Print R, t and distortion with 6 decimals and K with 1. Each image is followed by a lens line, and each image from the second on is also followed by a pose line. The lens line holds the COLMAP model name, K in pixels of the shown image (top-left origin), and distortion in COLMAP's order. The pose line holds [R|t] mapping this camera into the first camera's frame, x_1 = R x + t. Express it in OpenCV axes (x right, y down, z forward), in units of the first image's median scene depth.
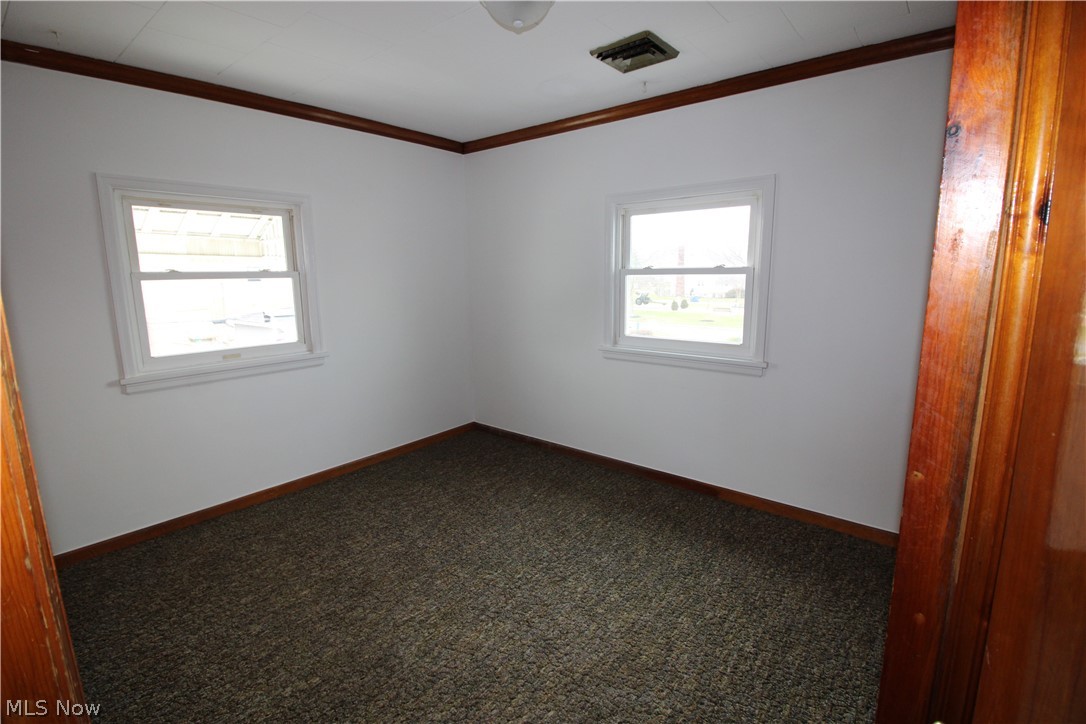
lens RADIAL K [[499.8, 0, 541.3], [0, 499.8, 355.3], [0, 0, 1]] dist [-0.001766, -0.011421]
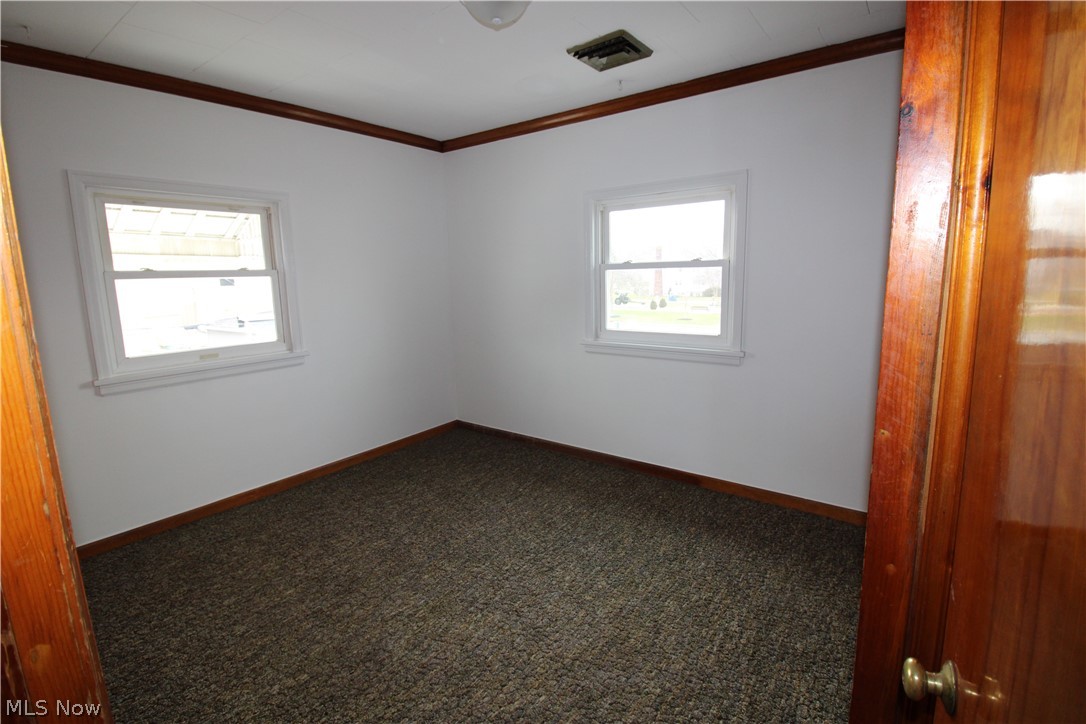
lens RADIAL K [[500.5, 0, 543.1], [0, 500.5, 349.5], [0, 0, 1]] dist [0.000653, -0.013081]
pose [[0.998926, -0.018932, 0.042287, -0.006461], [0.019548, 0.999708, -0.014206, 0.021452], [-0.042006, 0.015018, 0.999005, -0.015599]]
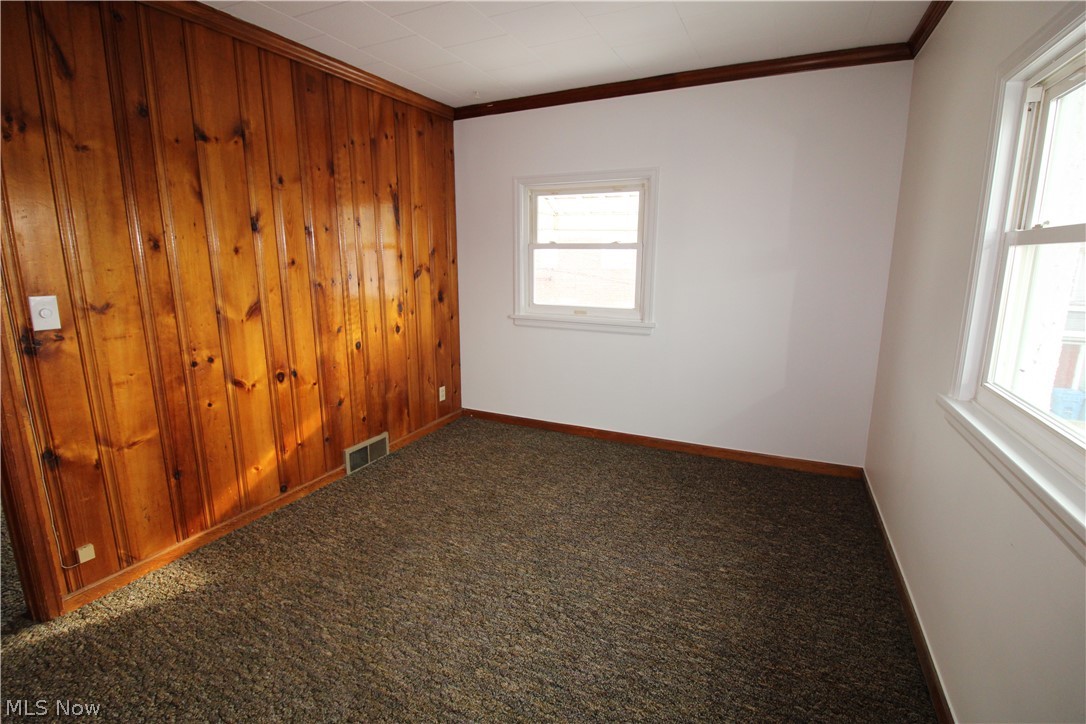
lens RADIAL K [[499.8, 0, 541.3], [0, 499.8, 355.3], [0, 0, 1]] dist [-0.001766, -0.011421]
pose [[0.250541, 0.203807, -0.946410, 0.766019], [-0.165177, 0.972254, 0.165646, -0.116904], [0.953911, 0.114824, 0.277254, 0.802357]]
